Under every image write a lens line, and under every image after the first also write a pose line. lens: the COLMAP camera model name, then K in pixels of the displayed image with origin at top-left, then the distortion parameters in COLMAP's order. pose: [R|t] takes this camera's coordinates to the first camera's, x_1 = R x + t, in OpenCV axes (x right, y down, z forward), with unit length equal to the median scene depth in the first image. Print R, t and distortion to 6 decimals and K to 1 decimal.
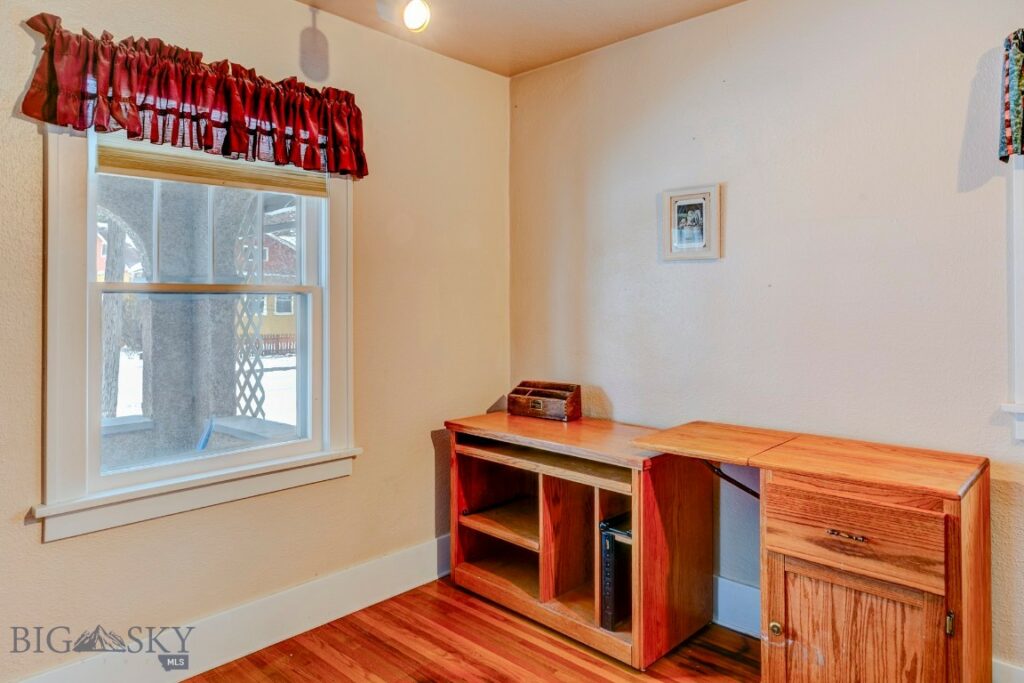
lens RADIAL K [[658.1, 0, 537.9], [0, 658.1, 297.3], [0, 0, 1]] dist [0.003932, 0.001586]
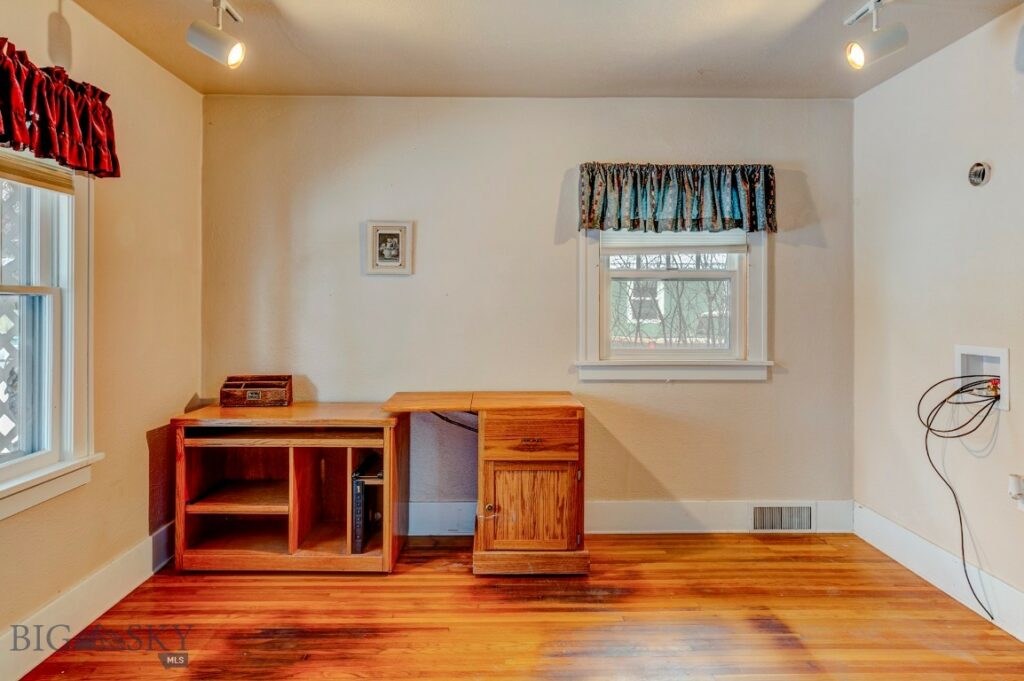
lens RADIAL K [[616.4, 0, 515.4], [0, 616.4, 300.7], [0, 0, 1]] dist [0.002655, -0.000013]
pose [[0.714098, 0.009406, 0.699983, -0.502212], [-0.008920, 0.999951, -0.004337, 0.000484], [-0.699989, -0.003147, 0.714147, -0.094035]]
